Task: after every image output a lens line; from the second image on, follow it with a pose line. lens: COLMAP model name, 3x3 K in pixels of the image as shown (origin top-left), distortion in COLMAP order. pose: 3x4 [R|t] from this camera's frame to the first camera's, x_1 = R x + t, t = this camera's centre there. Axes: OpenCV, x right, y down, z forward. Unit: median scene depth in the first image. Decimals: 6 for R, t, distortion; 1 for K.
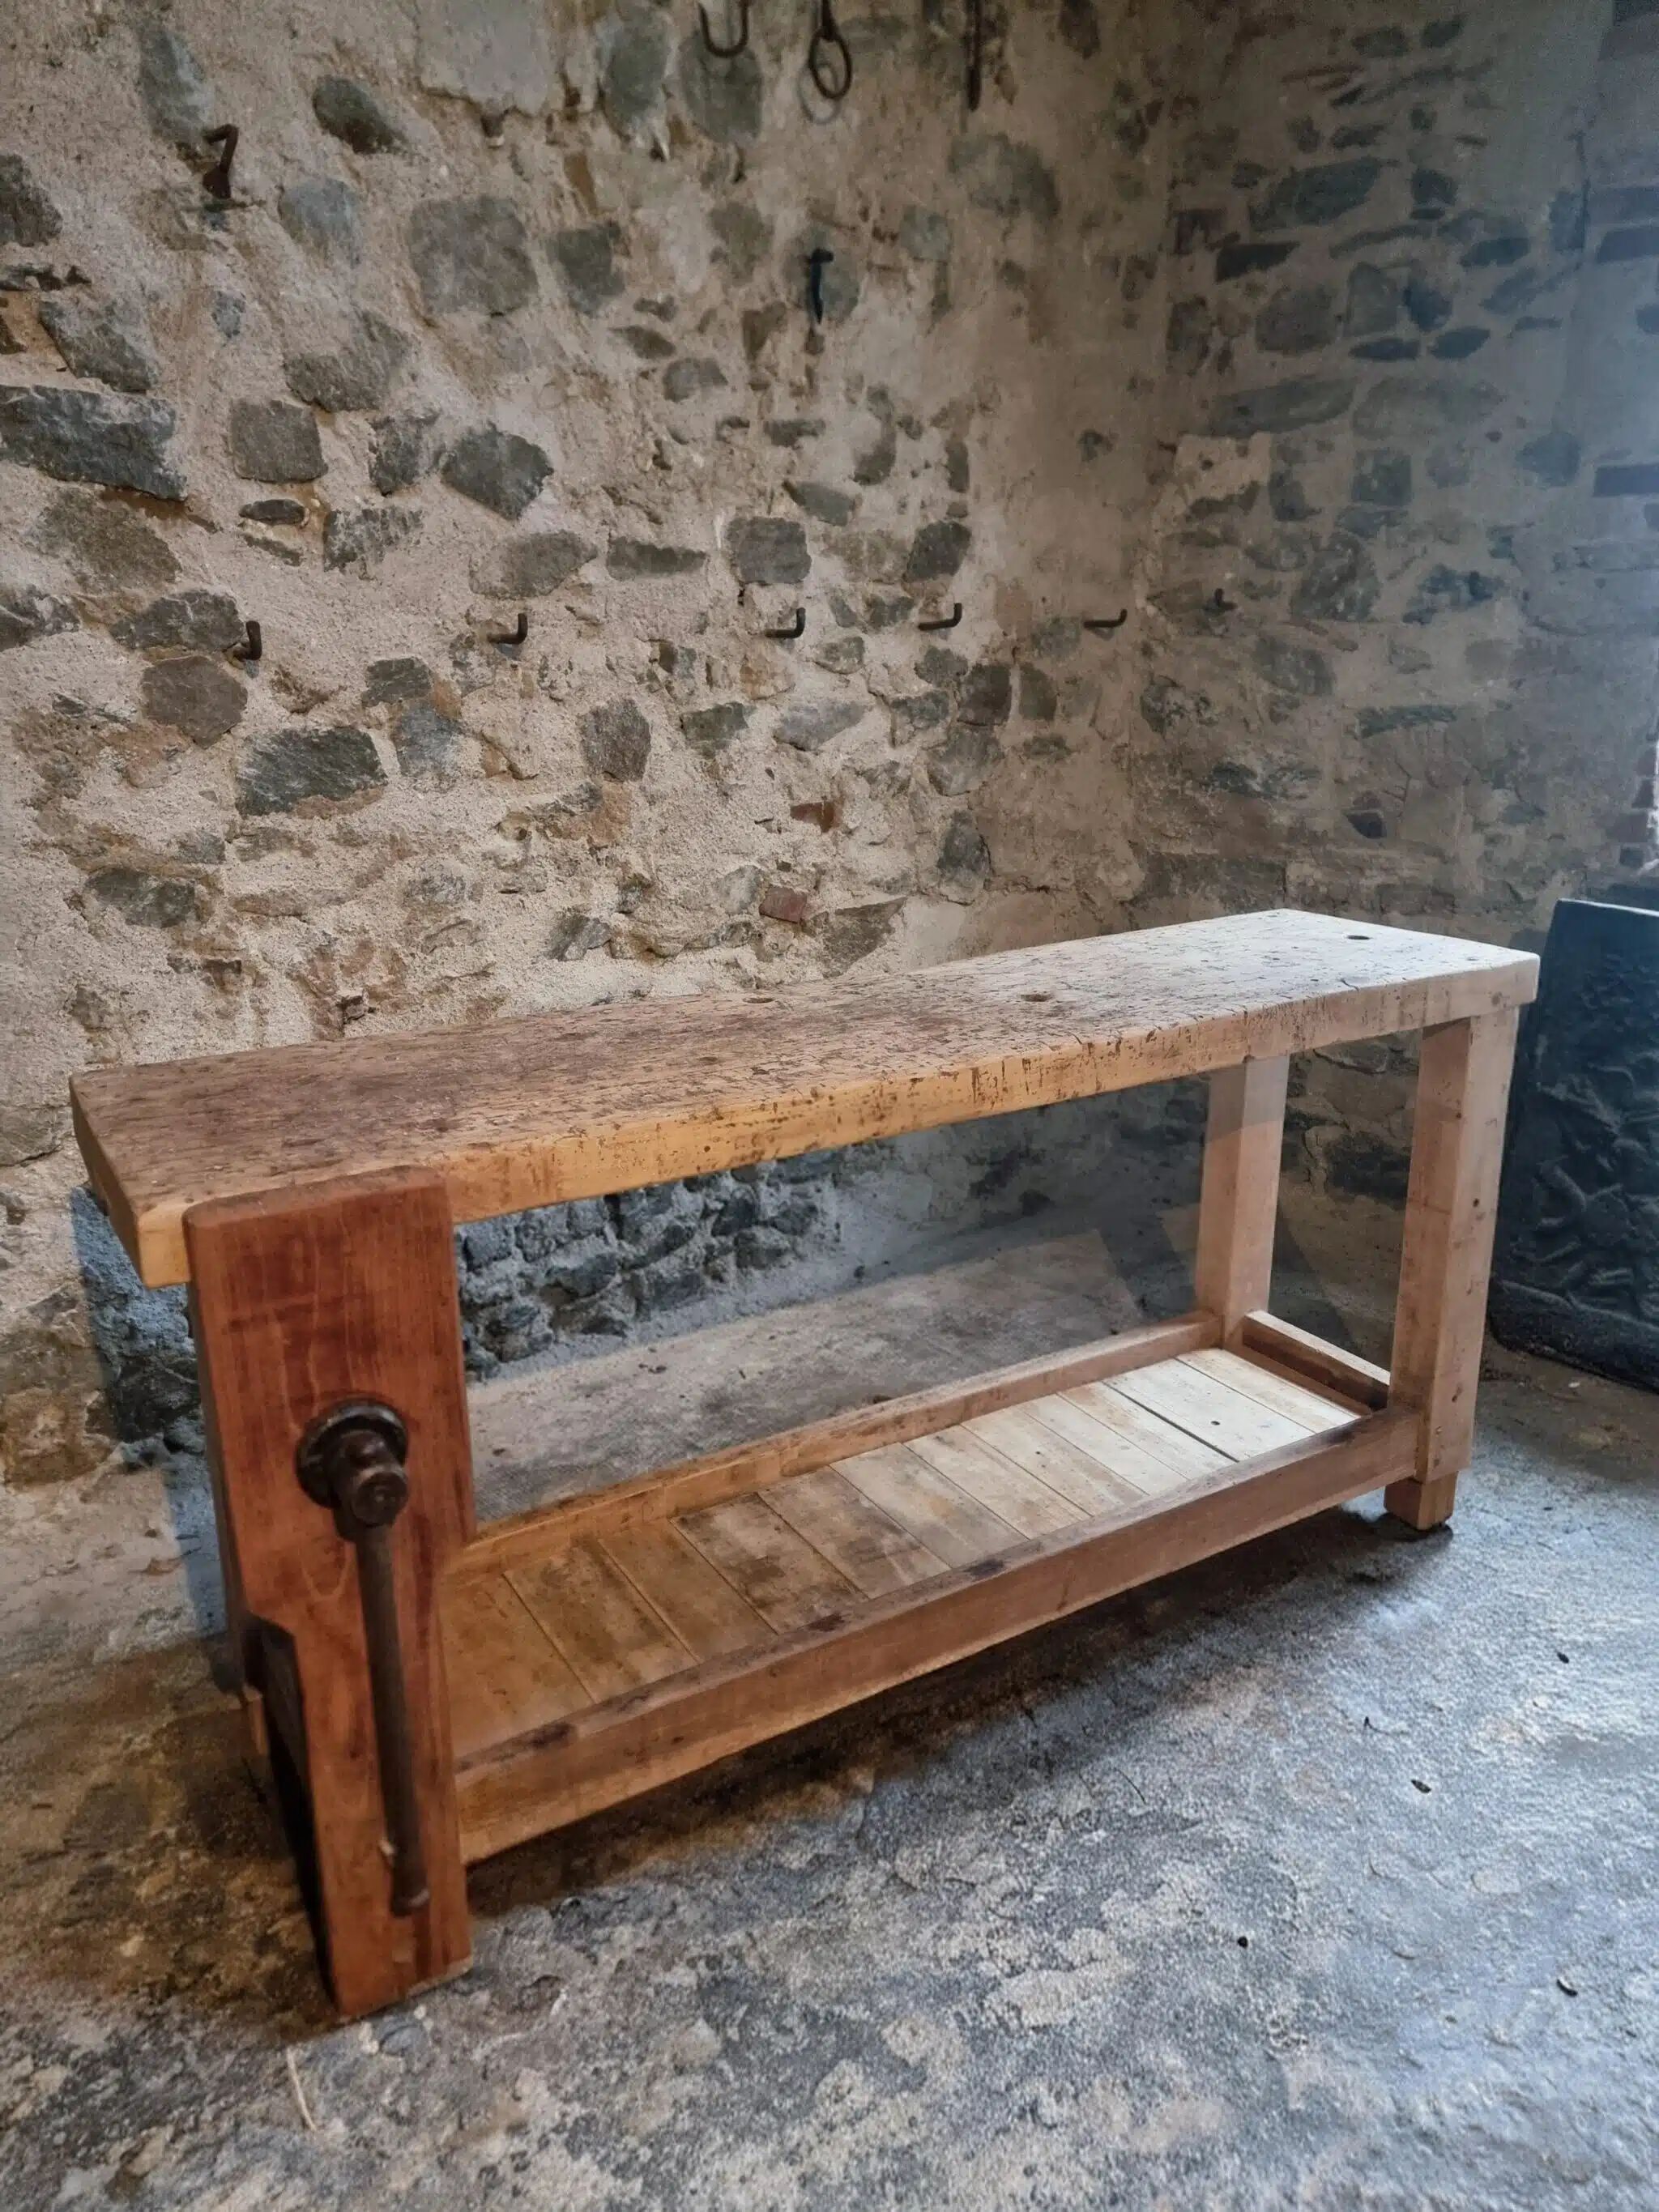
lens RADIAL K [[1566.2, 0, 816.6], [0, 1566.2, 1097.2], [0, 0, 1]] dist [0.088123, -0.077882]
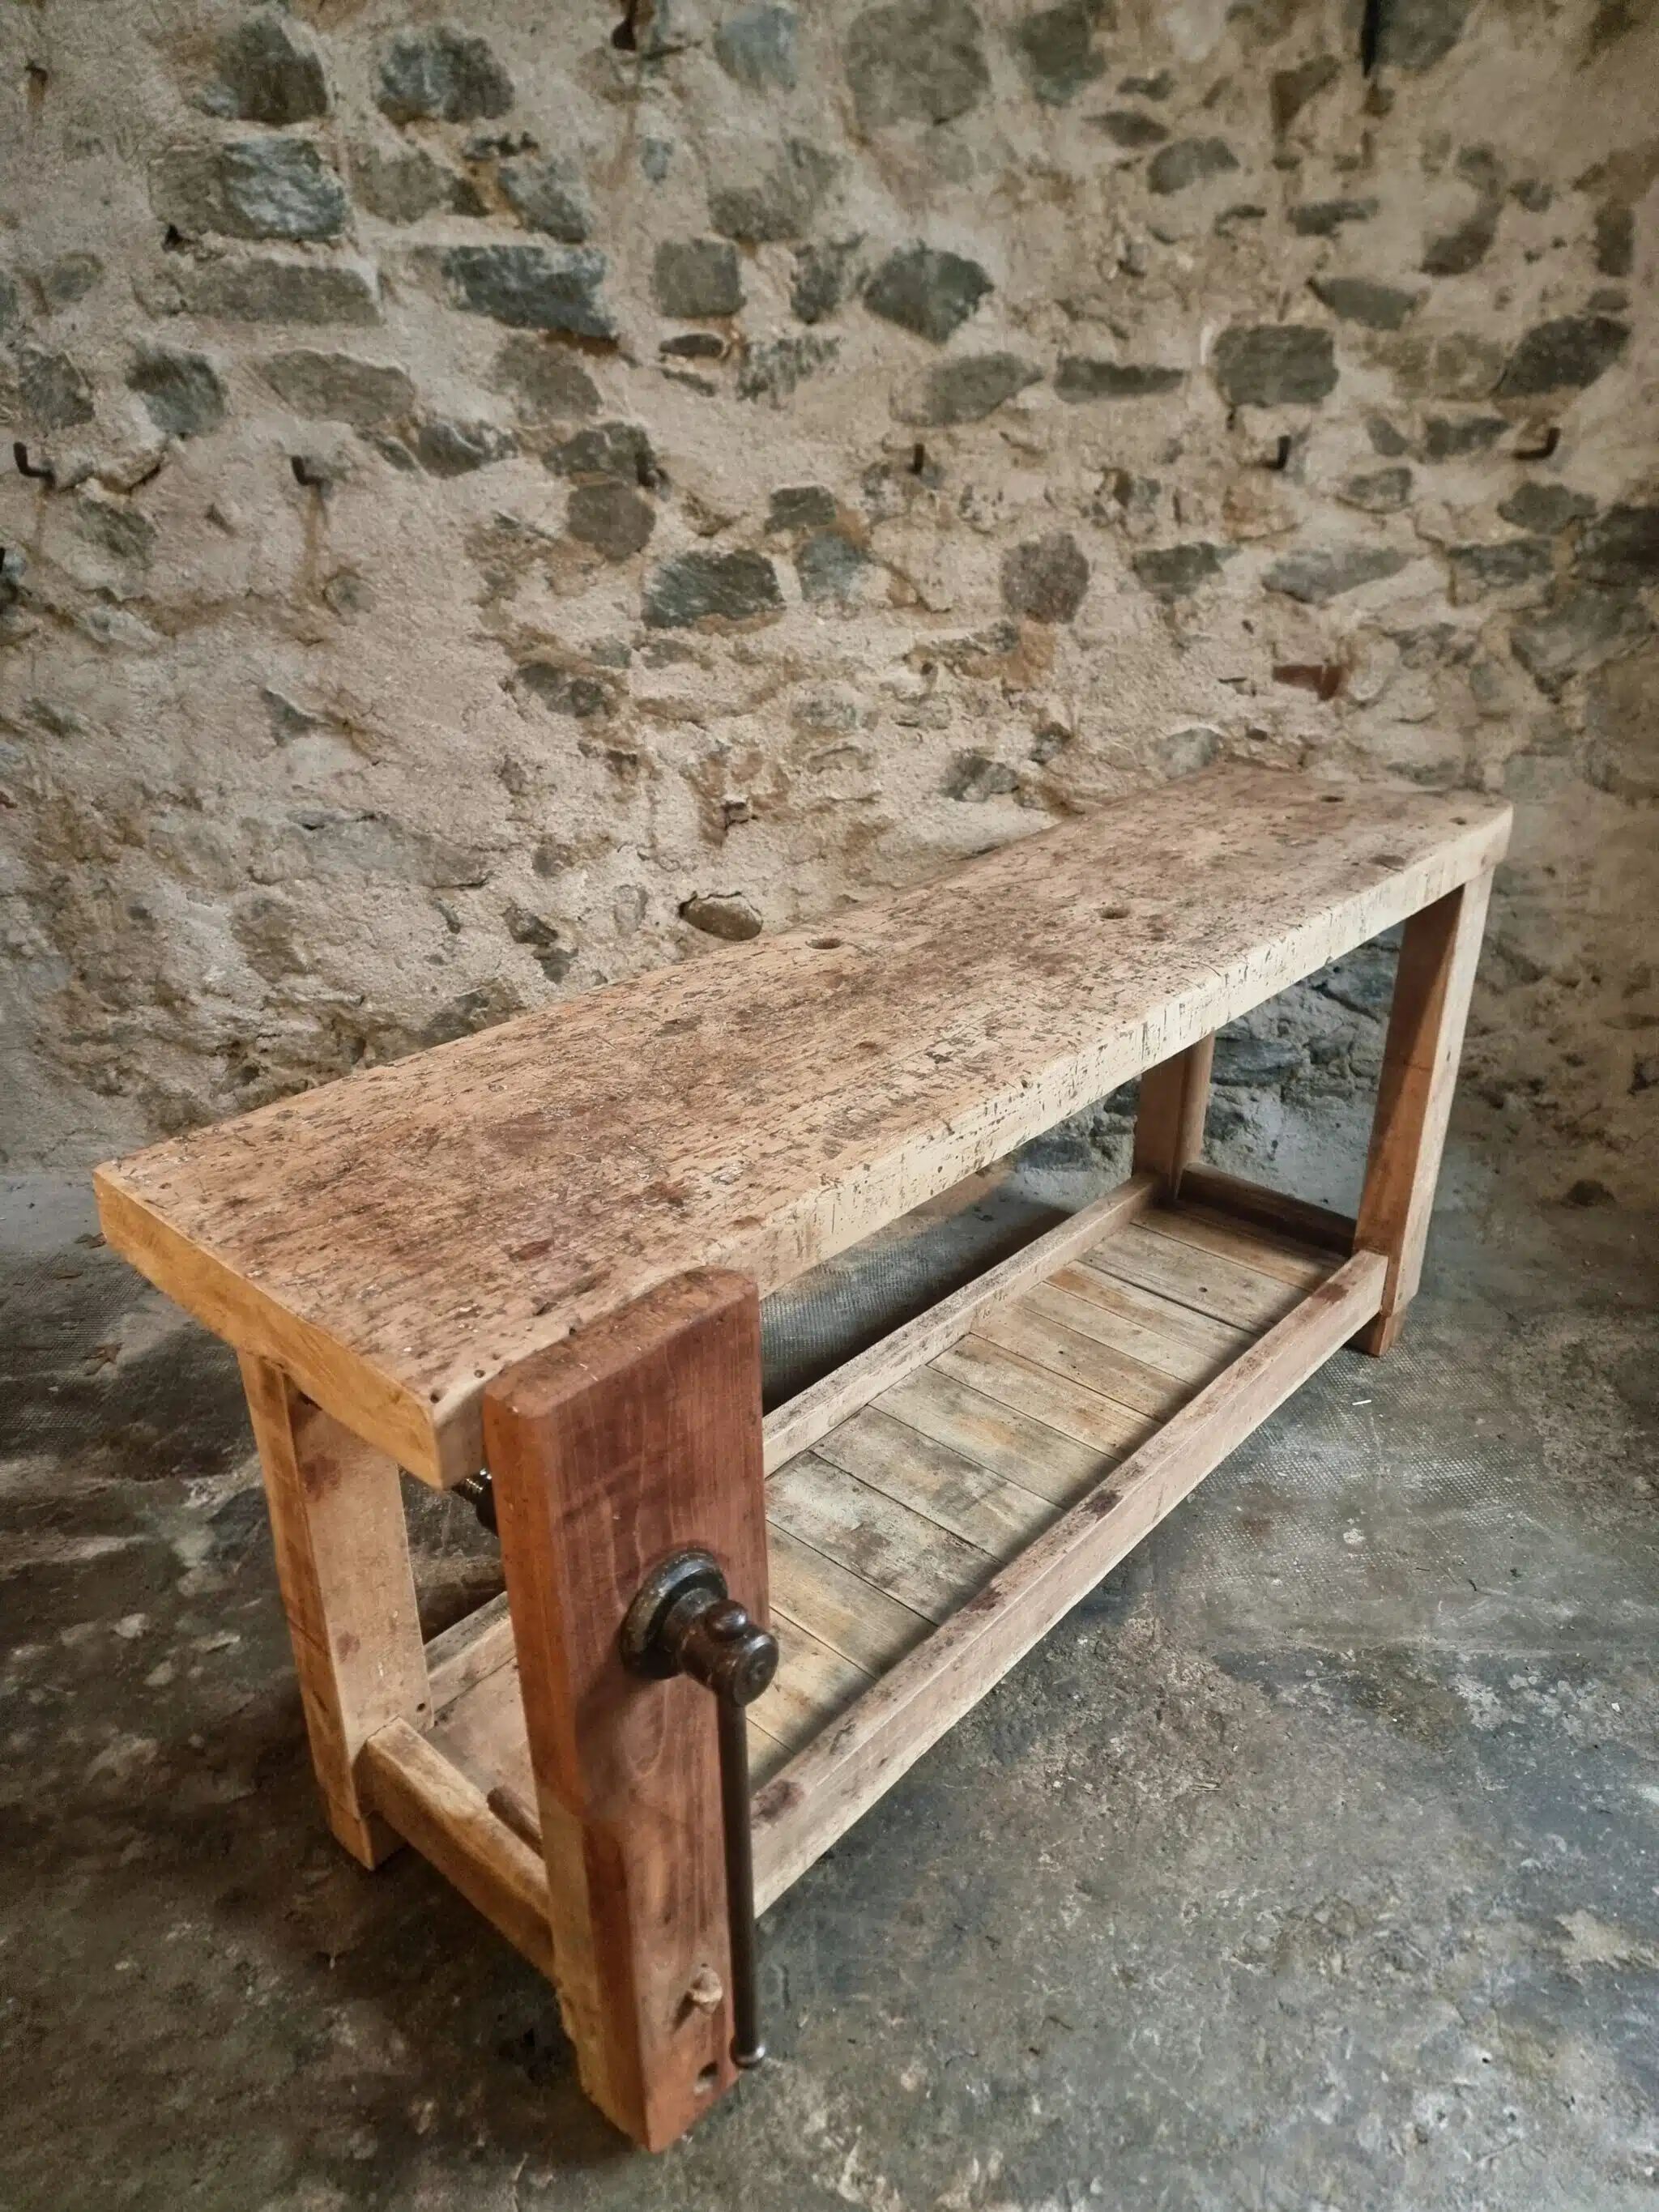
lens RADIAL K [[1573.7, 0, 830.9], [0, 1573.7, 1117.5], [0, 0, 1]] dist [0.069008, -0.062852]
pose [[0.741127, 0.291438, -0.604810, 0.483215], [-0.198814, 0.955732, 0.216910, -0.103159], [0.641252, -0.040513, 0.766260, 0.175502]]
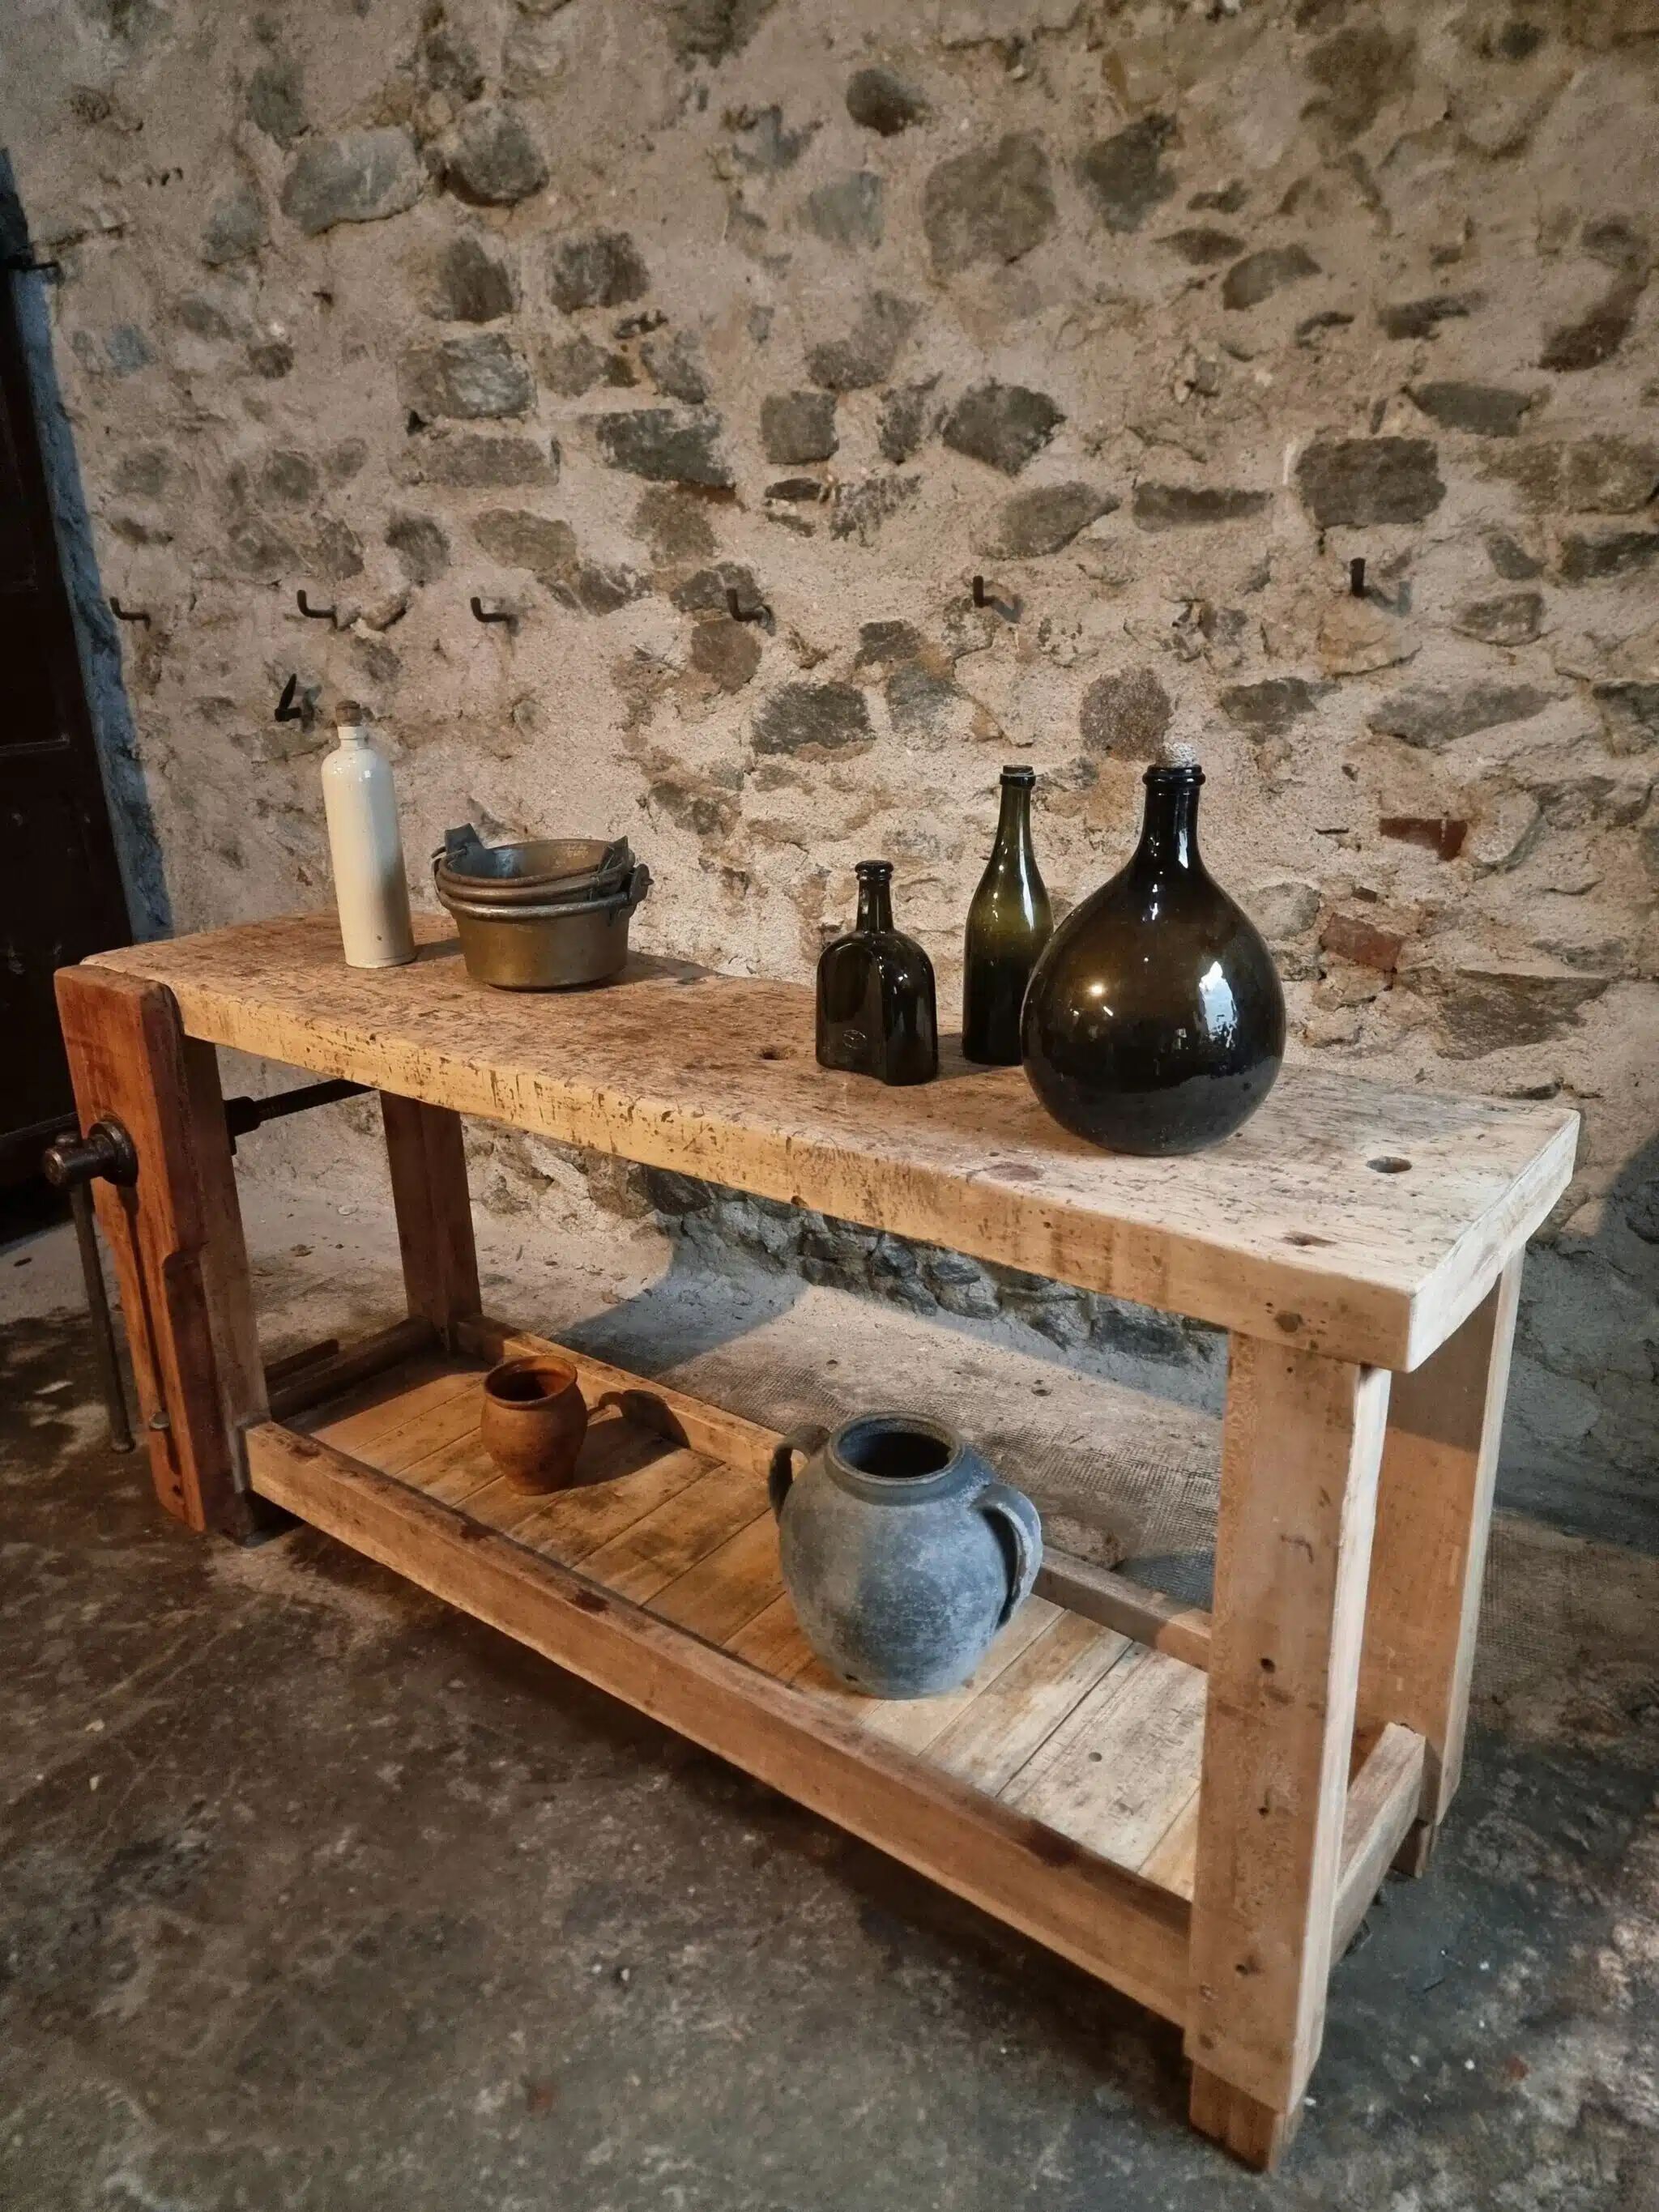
lens RADIAL K [[1558.7, 0, 825.1], [0, 1558.7, 1114.9], [0, 0, 1]] dist [0.077818, -0.074223]
pose [[0.354753, 0.305651, -0.883588, 0.712861], [-0.252527, 0.941254, 0.224211, -0.179907], [0.900211, 0.143590, 0.411098, 0.545011]]
